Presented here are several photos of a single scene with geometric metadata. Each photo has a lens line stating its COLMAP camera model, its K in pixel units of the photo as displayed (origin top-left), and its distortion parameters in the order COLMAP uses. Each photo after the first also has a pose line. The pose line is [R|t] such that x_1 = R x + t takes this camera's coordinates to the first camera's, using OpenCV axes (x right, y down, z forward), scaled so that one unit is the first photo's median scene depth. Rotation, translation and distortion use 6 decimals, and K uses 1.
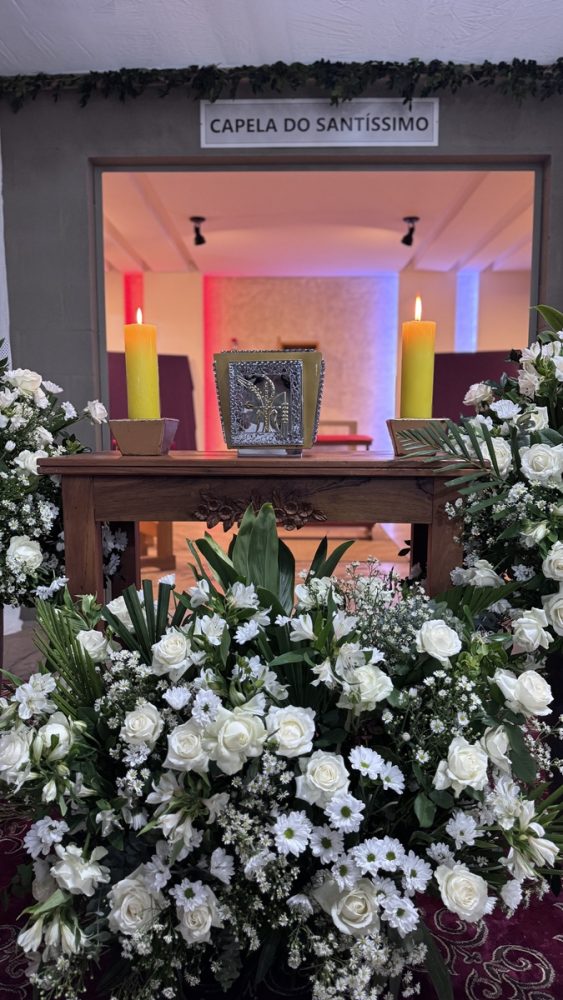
lens RADIAL K [[736.6, 0, 282.5], [0, 736.6, 500.9], [0, 0, 1]] dist [0.083281, -0.073673]
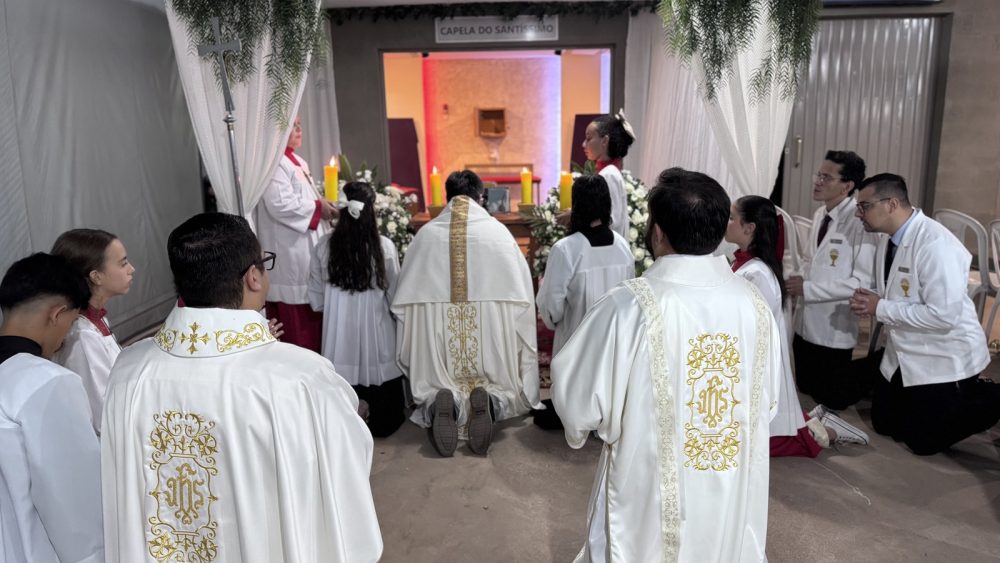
lens RADIAL K [[736.6, 0, 501.5], [0, 736.6, 288.7], [0, 0, 1]] dist [0.083281, -0.073673]
pose [[0.999345, -0.028572, 0.022187, -0.000409], [0.026053, 0.993969, 0.106521, -0.018366], [-0.025096, -0.105873, 0.994063, -0.443029]]
